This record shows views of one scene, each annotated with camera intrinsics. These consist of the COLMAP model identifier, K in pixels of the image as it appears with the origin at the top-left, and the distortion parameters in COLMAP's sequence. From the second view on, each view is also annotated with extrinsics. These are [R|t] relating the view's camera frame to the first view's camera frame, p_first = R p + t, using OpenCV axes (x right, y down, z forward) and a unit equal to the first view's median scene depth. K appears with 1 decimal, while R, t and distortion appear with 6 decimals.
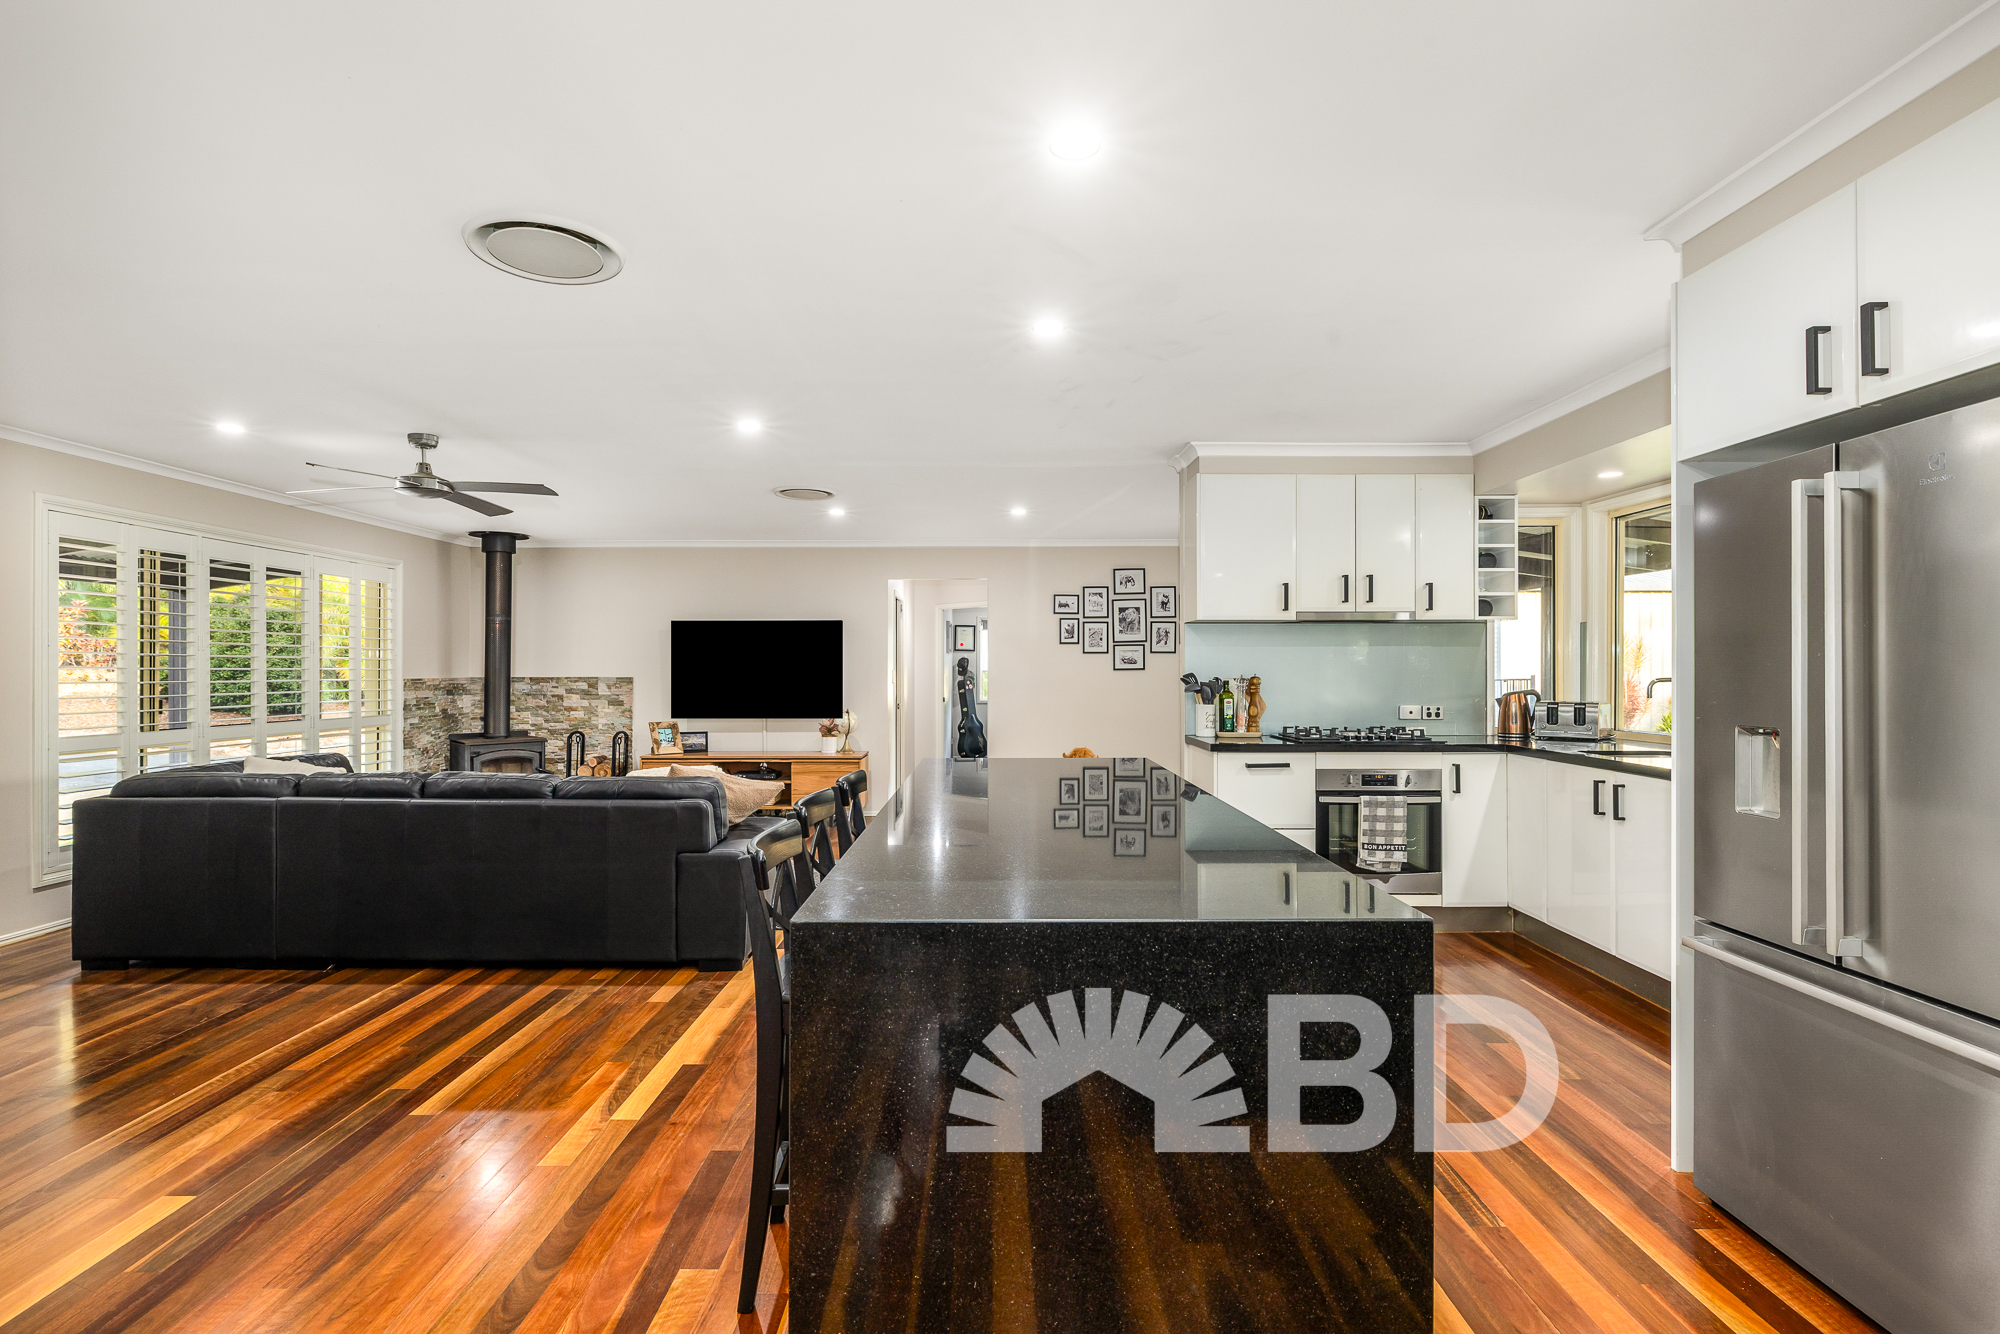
lens RADIAL K [[946.9, 0, 995.7], [0, 946.9, 665.4], [0, 0, 1]] dist [-0.005582, -0.000254]
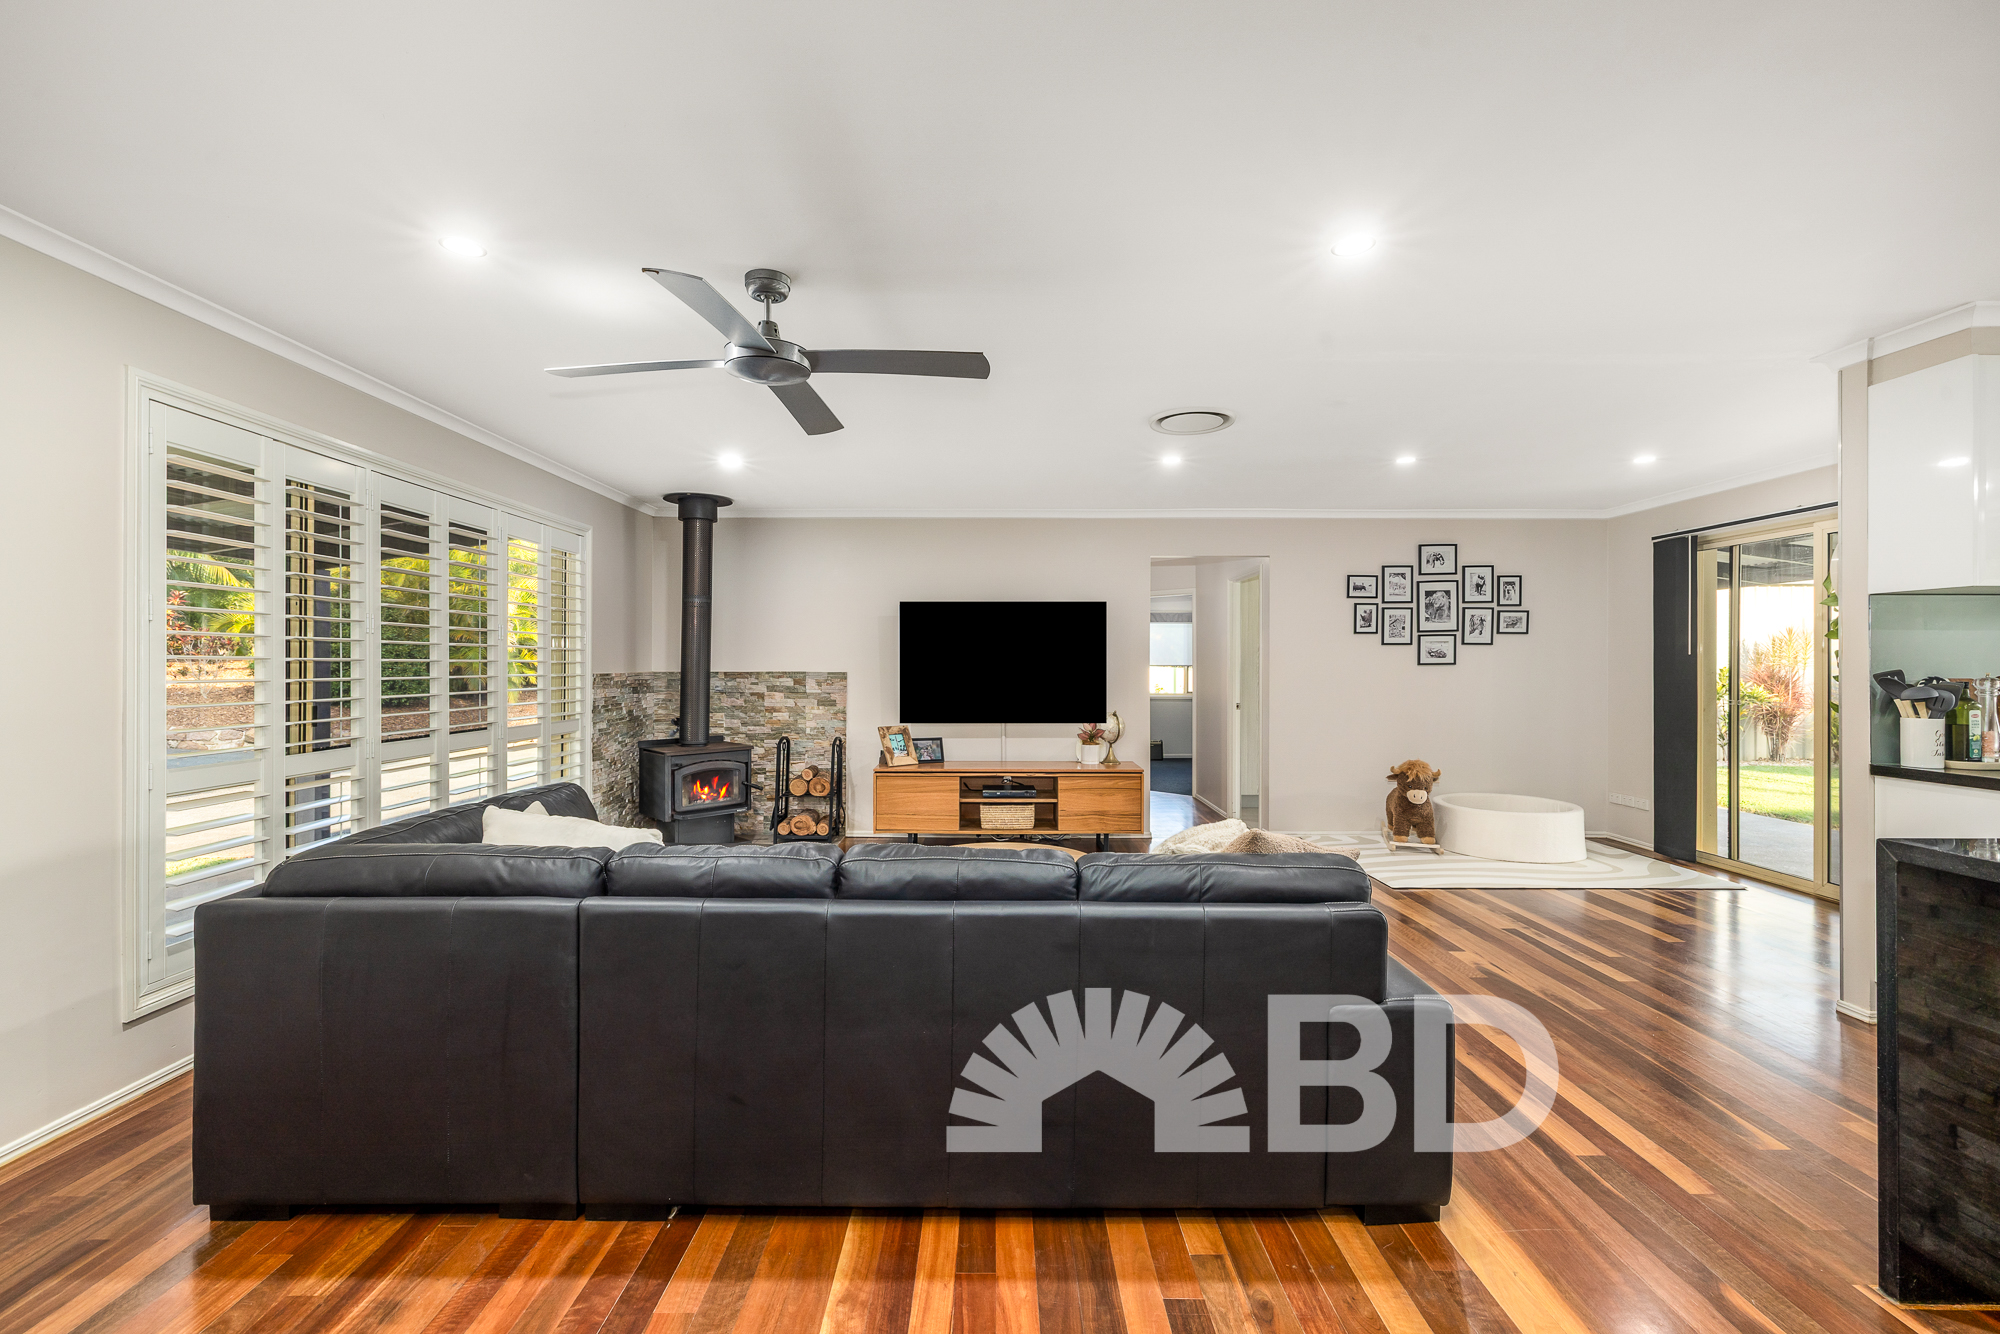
lens RADIAL K [[842.0, 0, 991.2], [0, 842.0, 667.4], [0, 0, 1]] dist [0.002307, 0.000342]
pose [[0.999993, 0.002321, -0.002854, -0.265834], [-0.002296, 0.999959, 0.008796, 0.001356], [0.002874, -0.008789, 0.999957, 0.264357]]
